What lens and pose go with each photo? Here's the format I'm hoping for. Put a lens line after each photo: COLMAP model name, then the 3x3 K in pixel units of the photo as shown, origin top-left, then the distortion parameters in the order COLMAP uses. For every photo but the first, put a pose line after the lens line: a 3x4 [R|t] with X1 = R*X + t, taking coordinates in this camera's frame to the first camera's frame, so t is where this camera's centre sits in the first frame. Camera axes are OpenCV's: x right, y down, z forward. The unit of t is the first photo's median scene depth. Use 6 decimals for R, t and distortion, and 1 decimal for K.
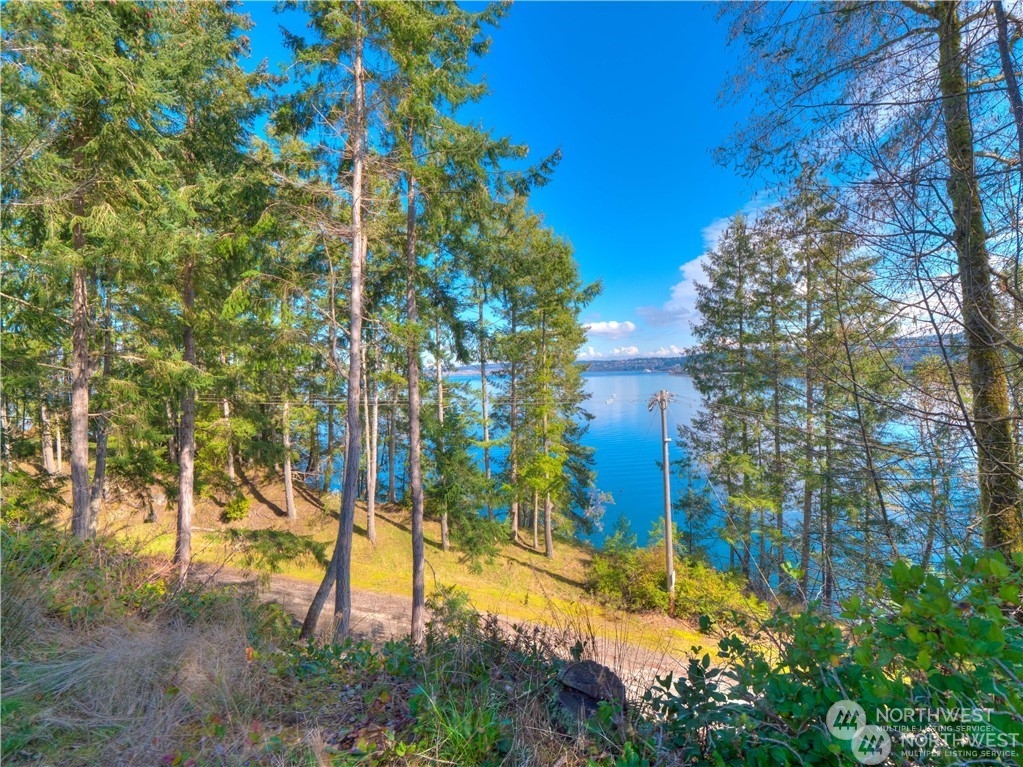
lens RADIAL K [[512.0, 0, 509.2], [0, 512.0, 367.8], [0, 0, 1]] dist [0.000058, -0.013535]
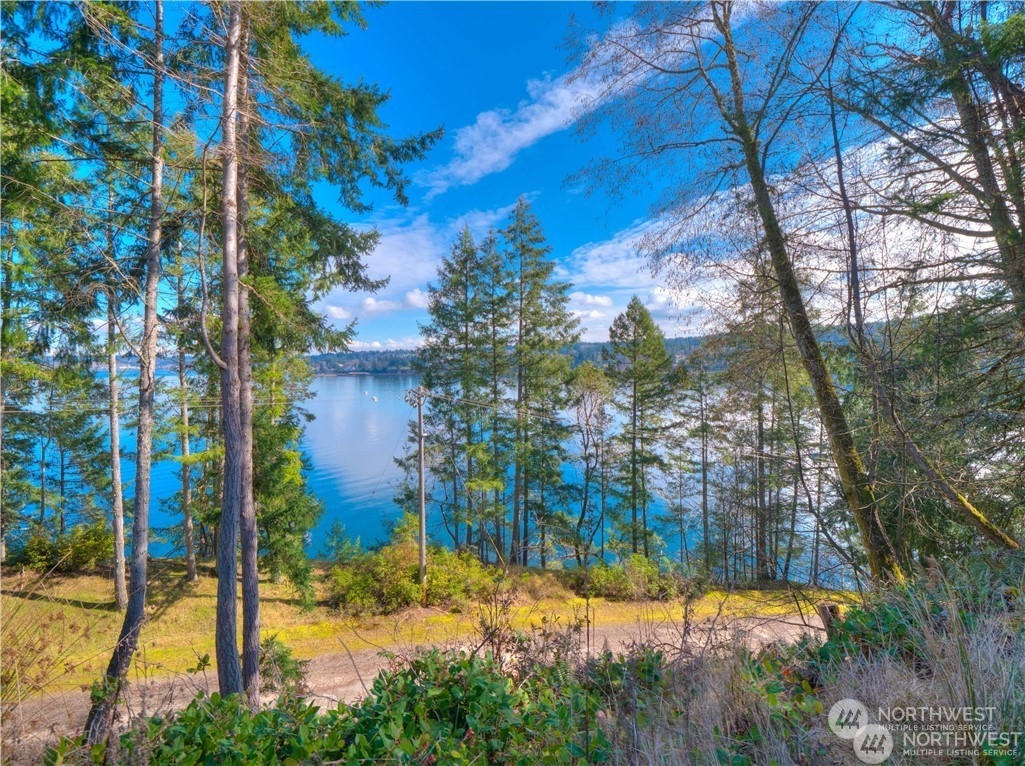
lens RADIAL K [[513.0, 0, 510.2], [0, 513.0, 367.2], [0, 0, 1]] dist [0.000058, -0.013535]
pose [[0.740290, 0.019081, 0.672017, -0.252878], [-0.018543, 0.999796, -0.007961, 0.010377], [-0.672032, -0.006568, 0.740493, 0.121709]]
